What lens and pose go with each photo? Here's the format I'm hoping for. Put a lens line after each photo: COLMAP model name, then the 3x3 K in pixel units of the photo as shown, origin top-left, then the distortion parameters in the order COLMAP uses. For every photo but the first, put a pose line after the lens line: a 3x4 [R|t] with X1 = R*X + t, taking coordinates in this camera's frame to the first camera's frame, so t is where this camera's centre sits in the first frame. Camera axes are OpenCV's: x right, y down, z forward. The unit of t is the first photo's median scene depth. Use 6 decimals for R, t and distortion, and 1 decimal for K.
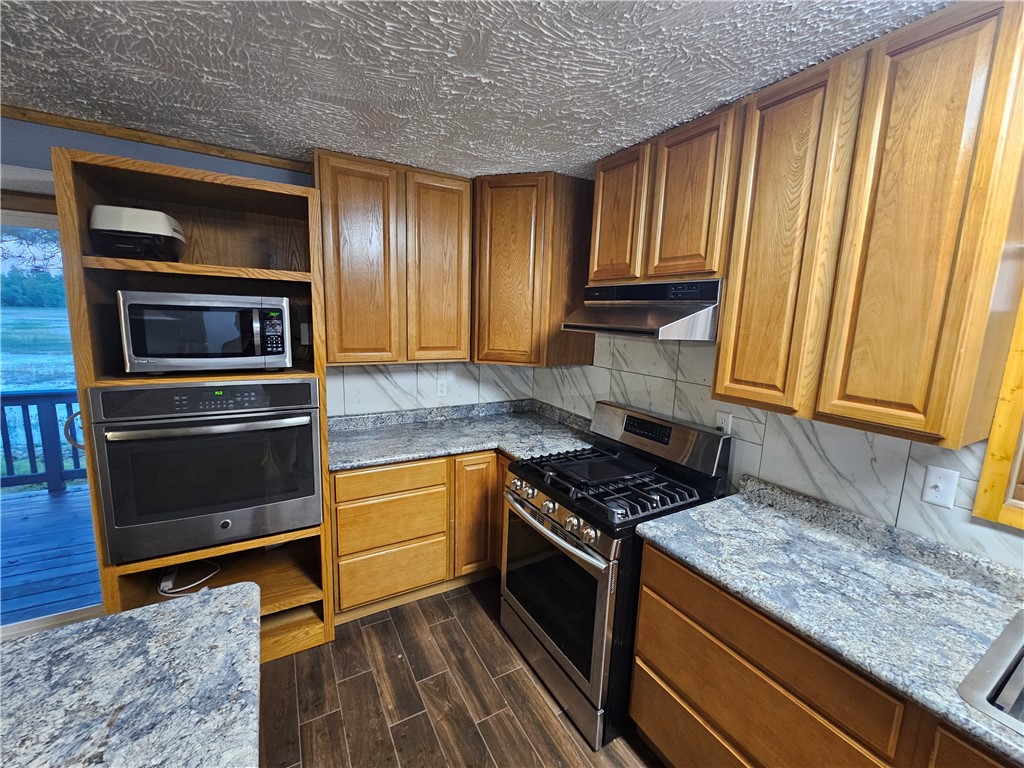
lens RADIAL K [[421.8, 0, 512.0], [0, 421.8, 384.0], [0, 0, 1]] dist [0.001168, 0.000062]
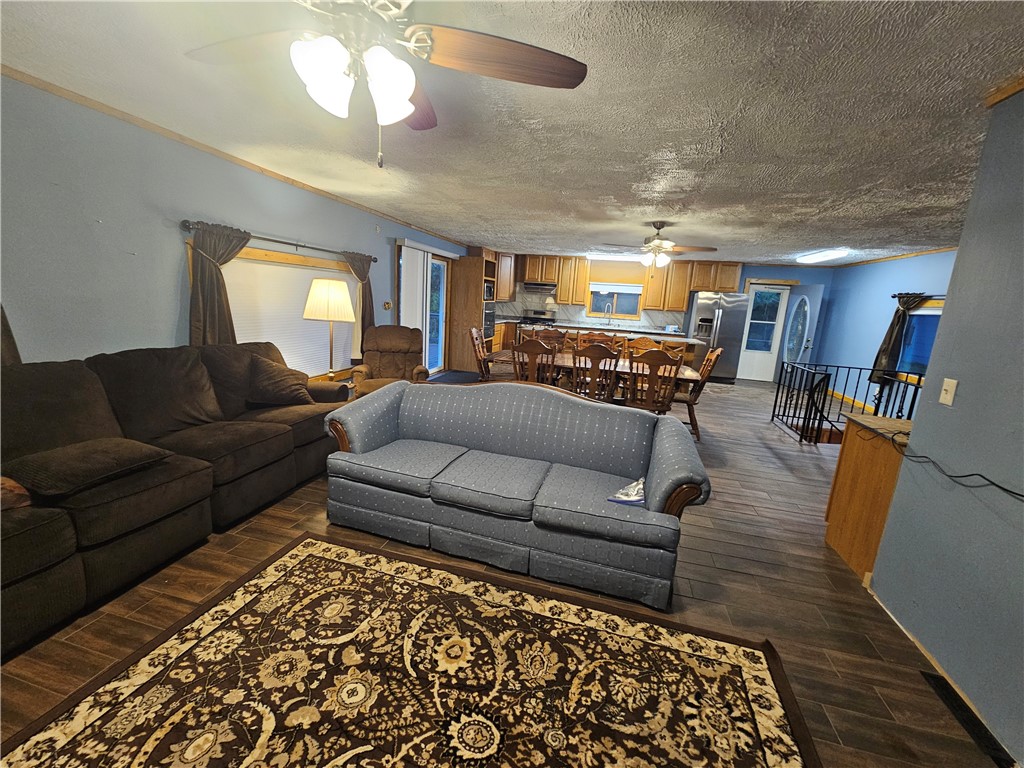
lens RADIAL K [[421.8, 0, 512.0], [0, 421.8, 384.0], [0, 0, 1]] dist [0.001168, 0.000062]
pose [[0.706124, -0.138809, 0.694349, -3.373762], [0.079086, 0.989922, 0.117470, 0.320034], [-0.703658, -0.028035, 0.709986, -2.232101]]
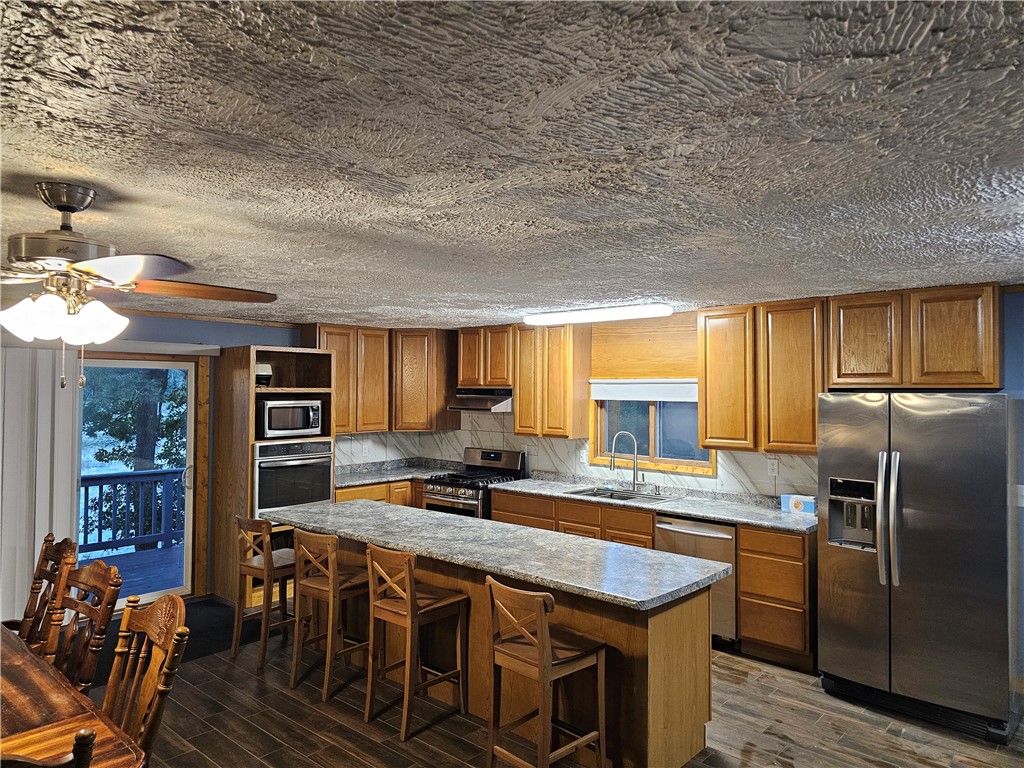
lens RADIAL K [[694.8, 0, 512.0], [0, 694.8, 384.0], [0, 0, 1]] dist [0.142206, -0.000658]
pose [[0.948153, -0.028161, 0.316565, -0.657845], [0.079066, 0.985651, -0.149132, 0.276878], [-0.307823, 0.166430, 0.936774, -2.299065]]
